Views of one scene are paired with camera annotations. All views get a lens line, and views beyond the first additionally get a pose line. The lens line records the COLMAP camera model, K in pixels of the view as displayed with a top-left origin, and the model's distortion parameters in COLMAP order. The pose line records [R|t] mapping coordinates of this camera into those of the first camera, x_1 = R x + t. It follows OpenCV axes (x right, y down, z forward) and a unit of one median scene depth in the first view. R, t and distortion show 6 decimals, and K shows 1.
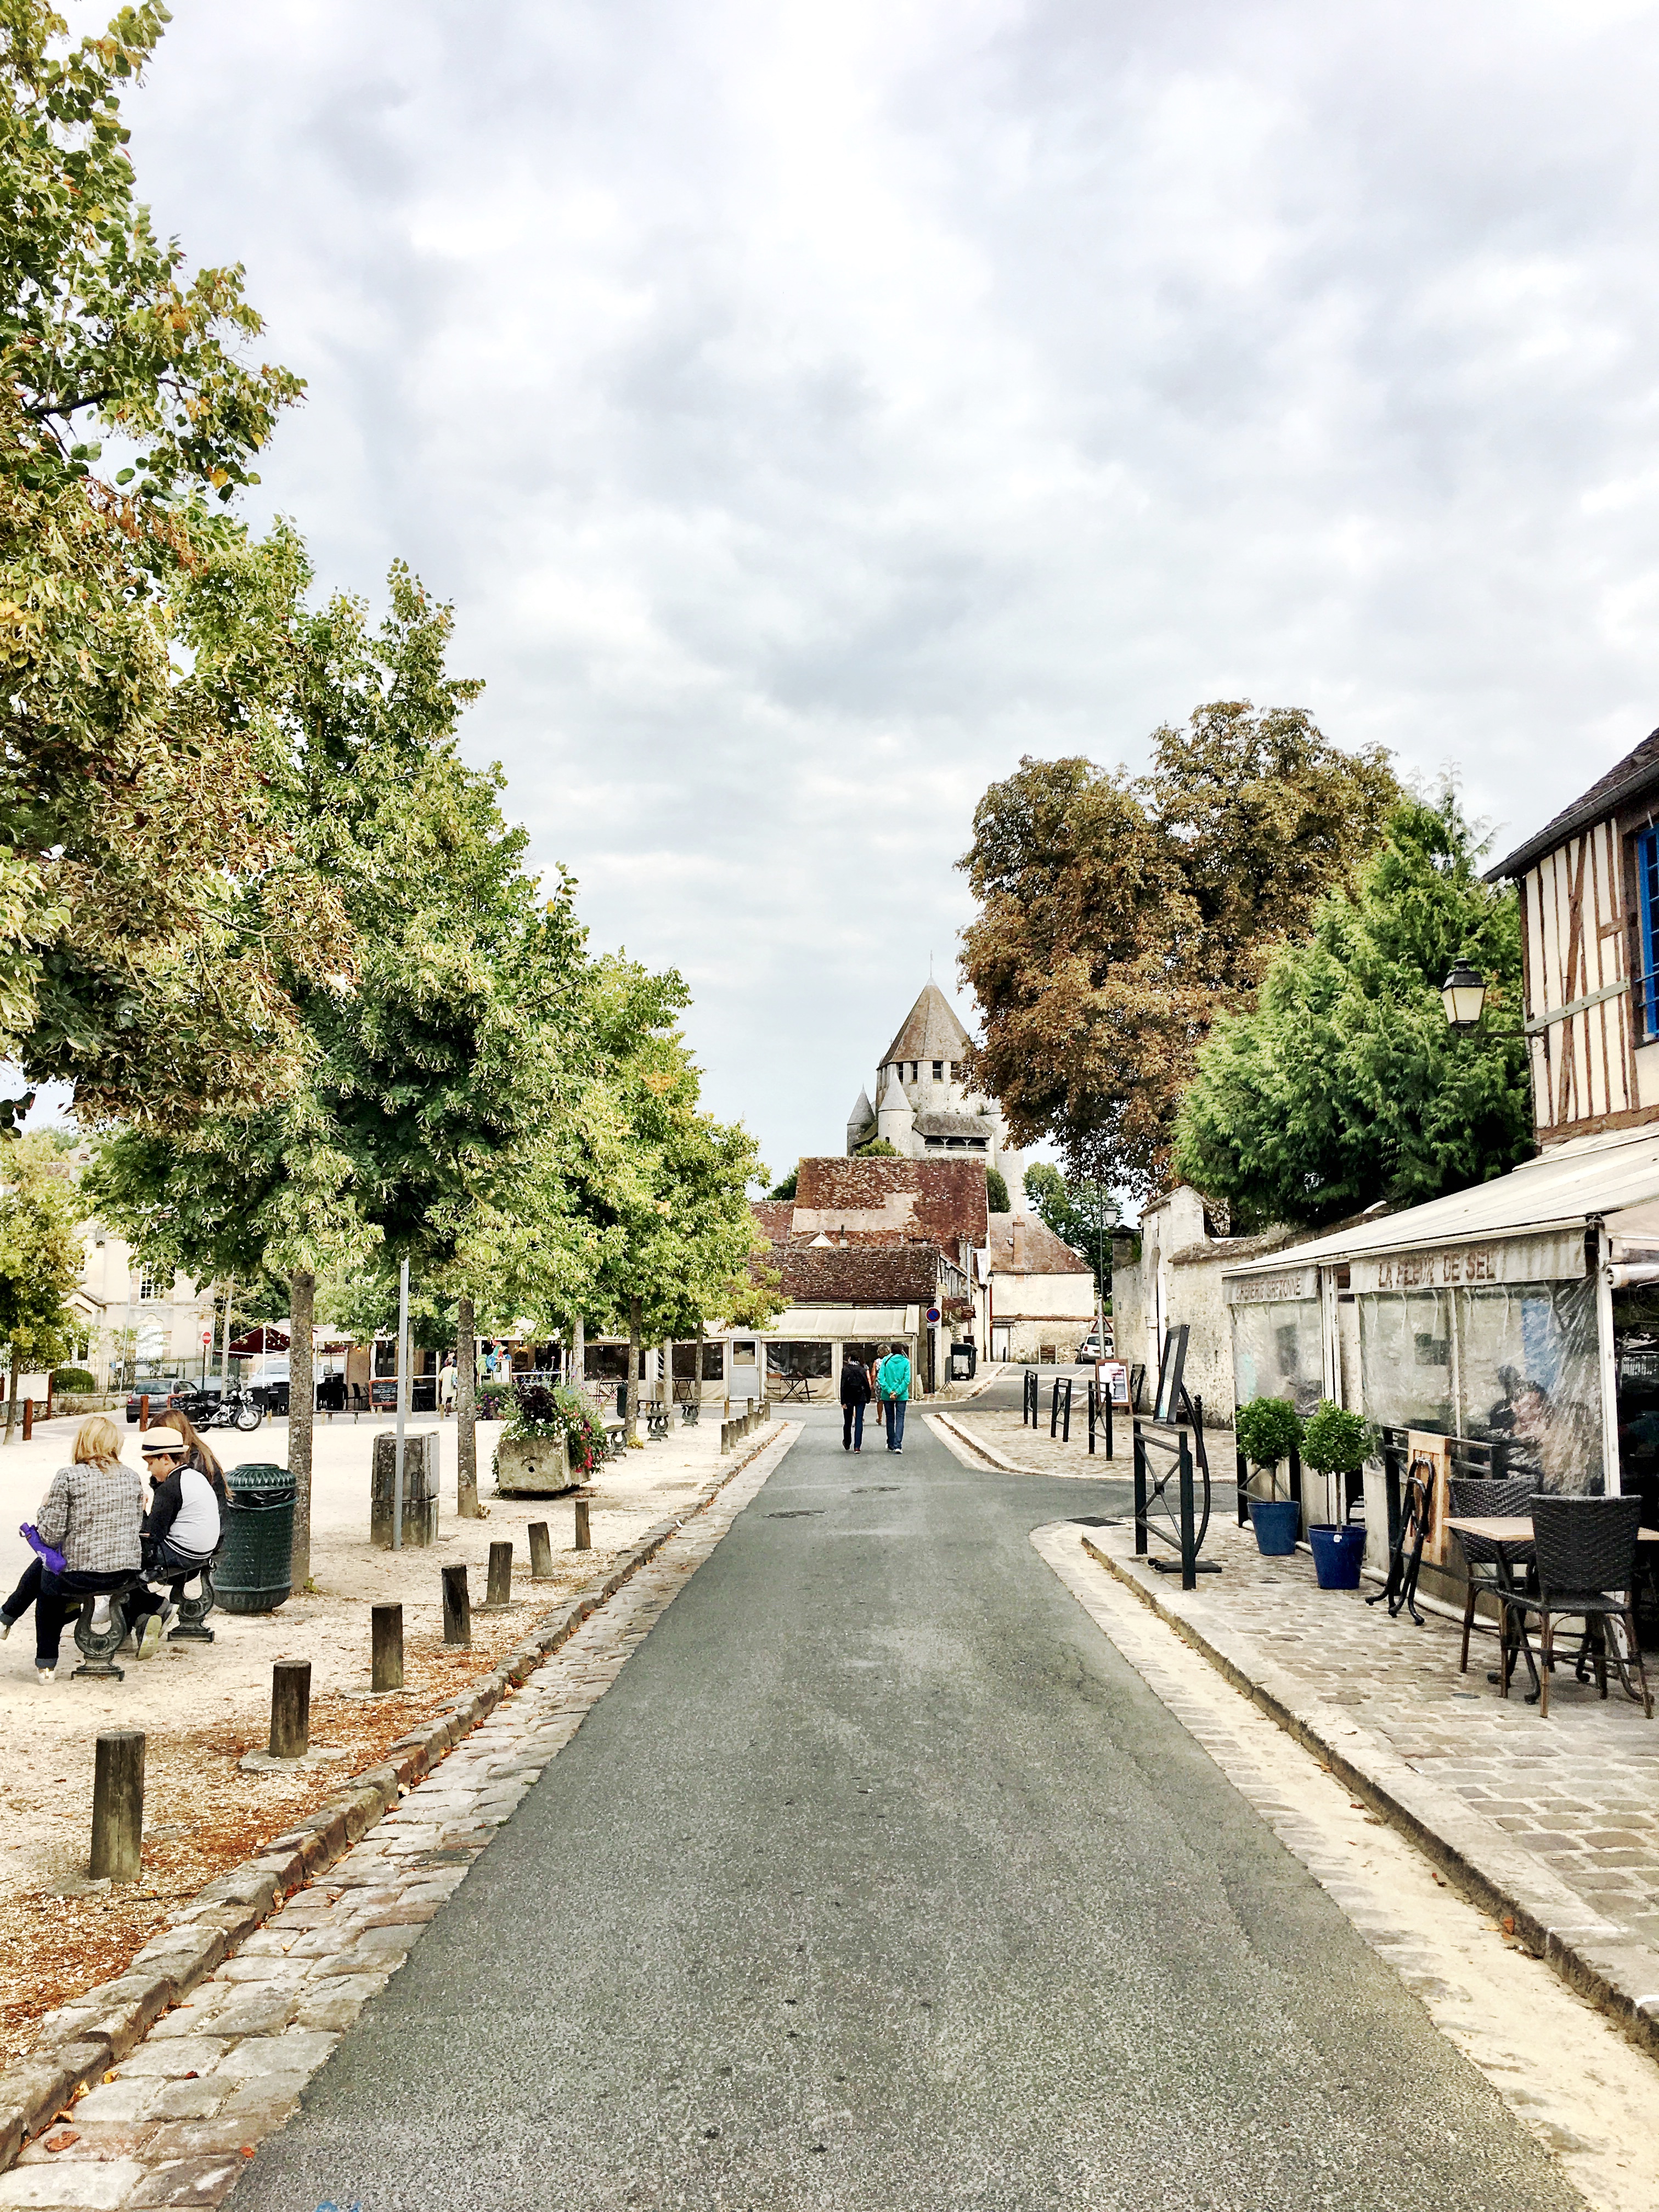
lens RADIAL K [[1813.6, 0, 822.9], [0, 1813.6, 1149.7], [0, 0, 1]] dist [0.074505, -0.000877]
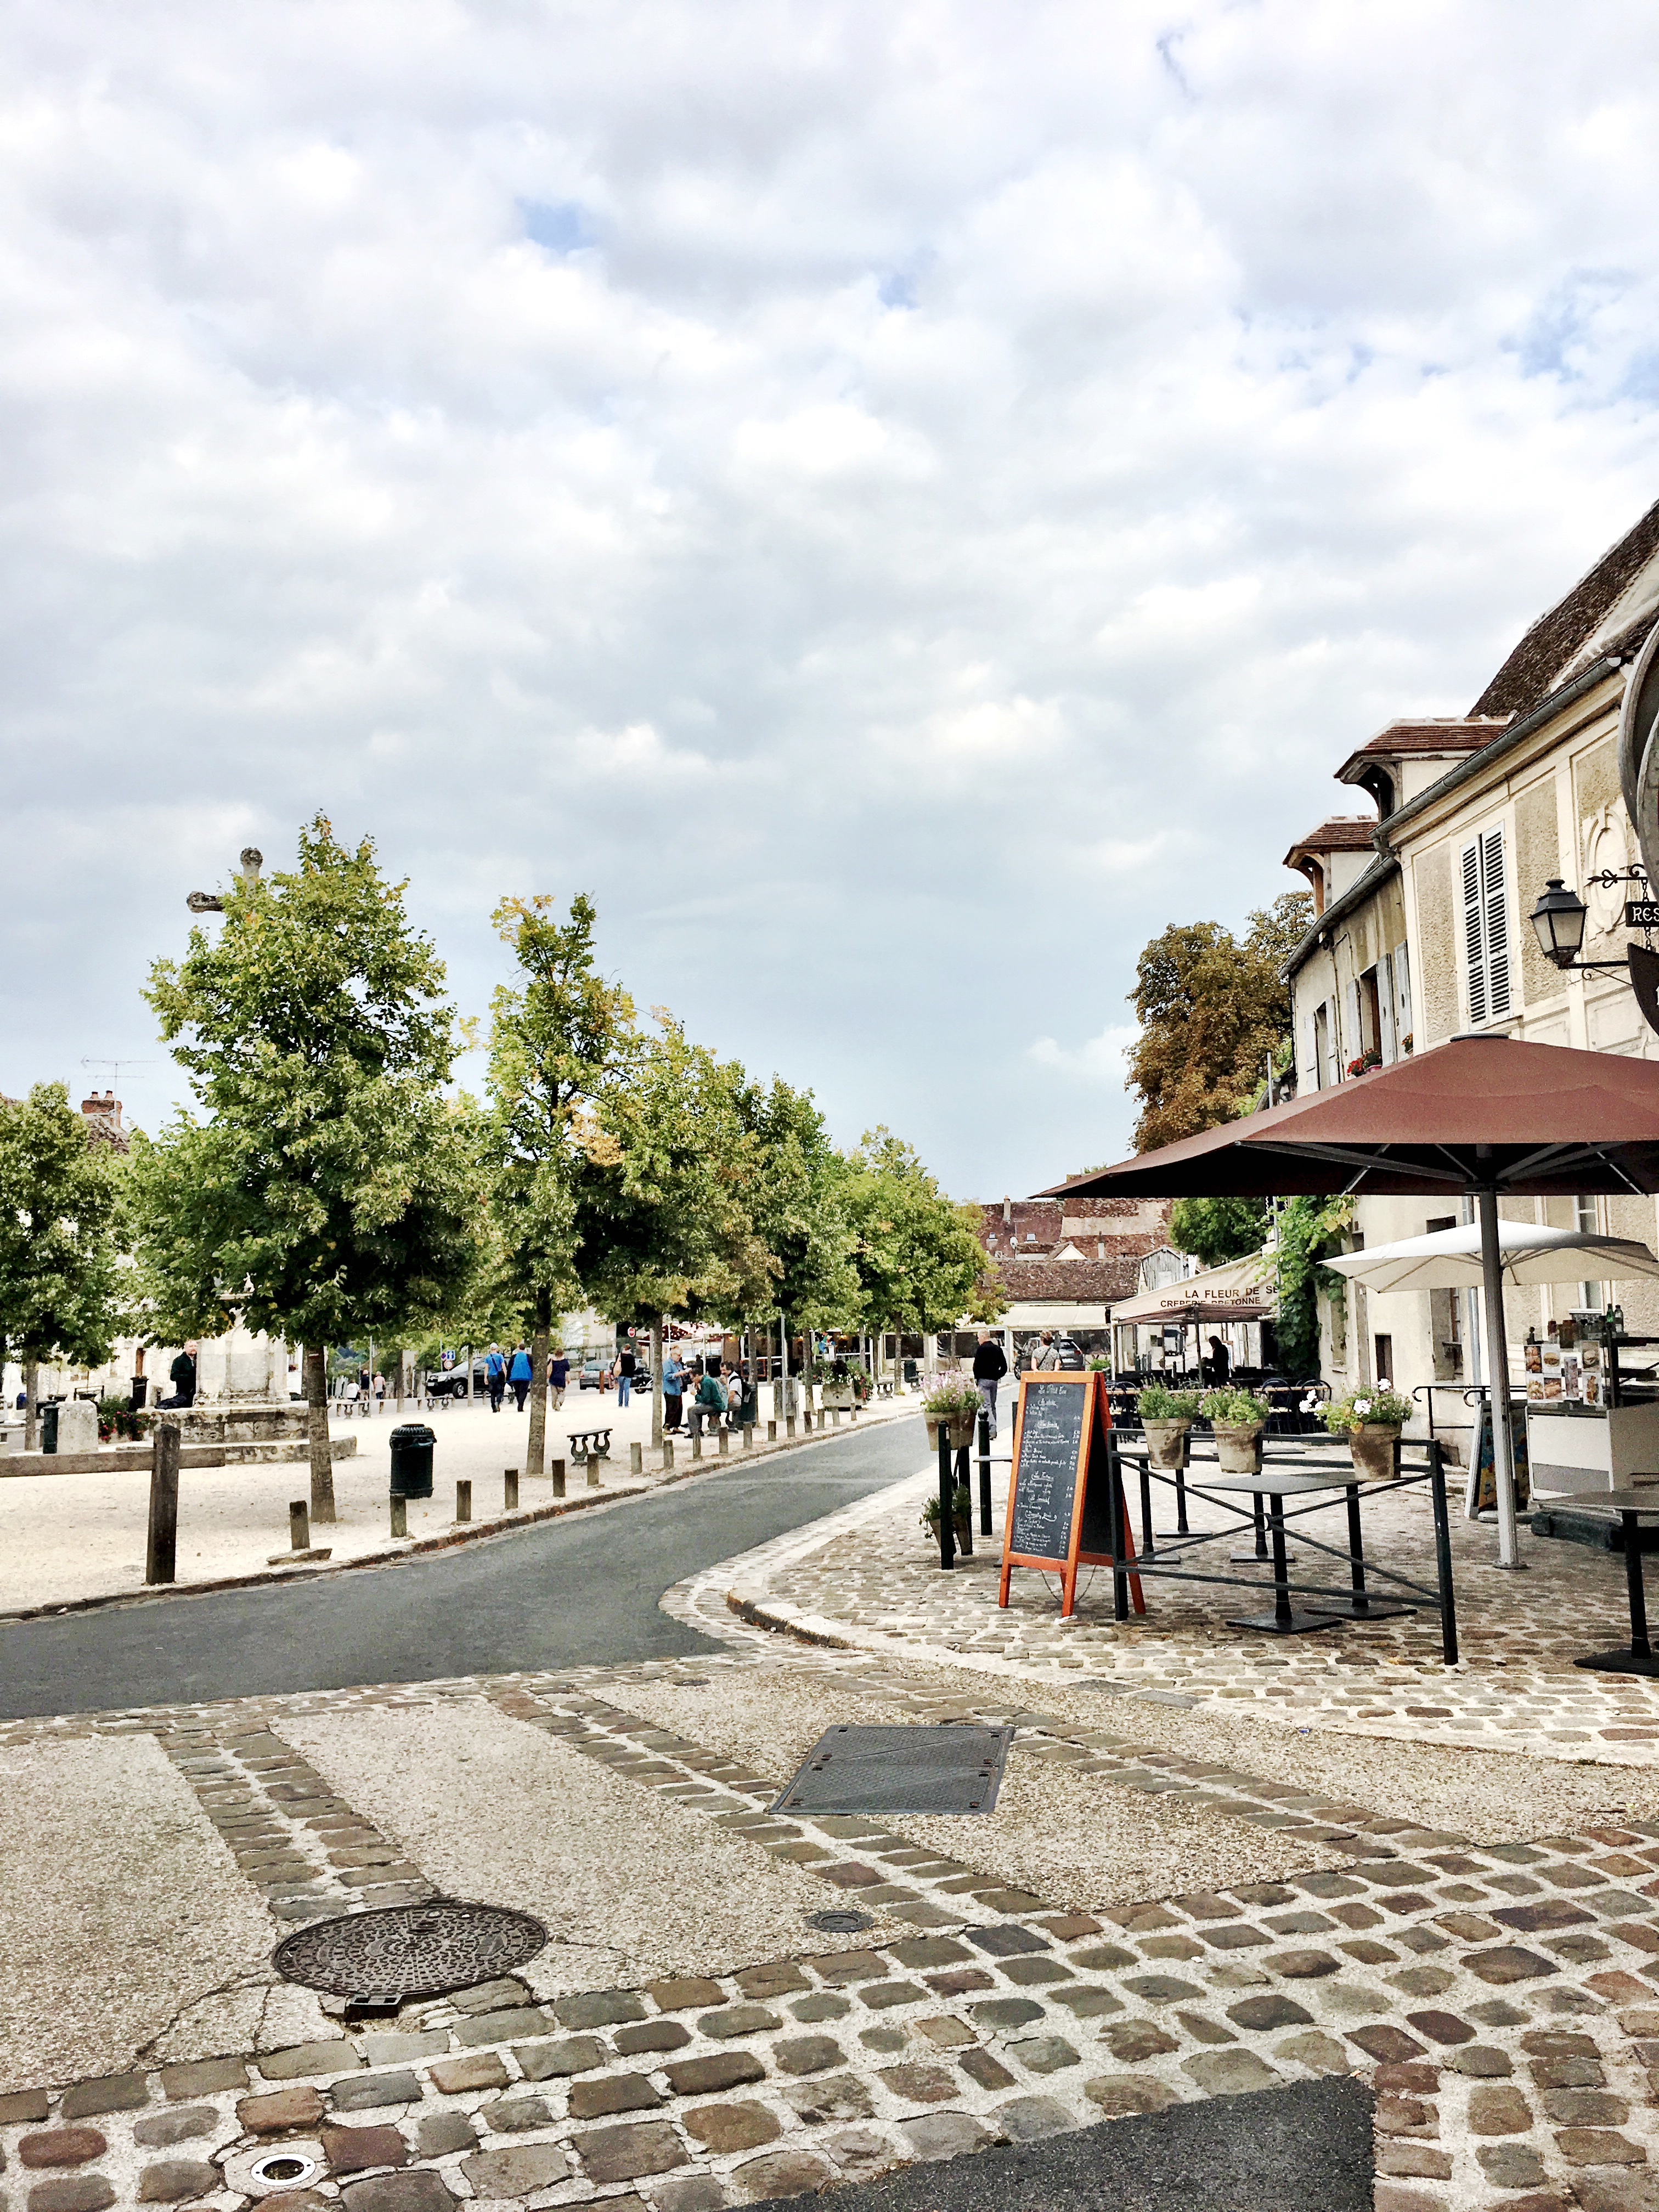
lens RADIAL K [[1813.6, 0, 822.9], [0, 1813.6, 1149.7], [0, 0, 1]] dist [0.074505, -0.000877]
pose [[0.983400, -0.032723, -0.178476, 0.102614], [0.034676, 0.999368, 0.007833, -0.064767], [0.178107, -0.013891, 0.983913, -0.530530]]
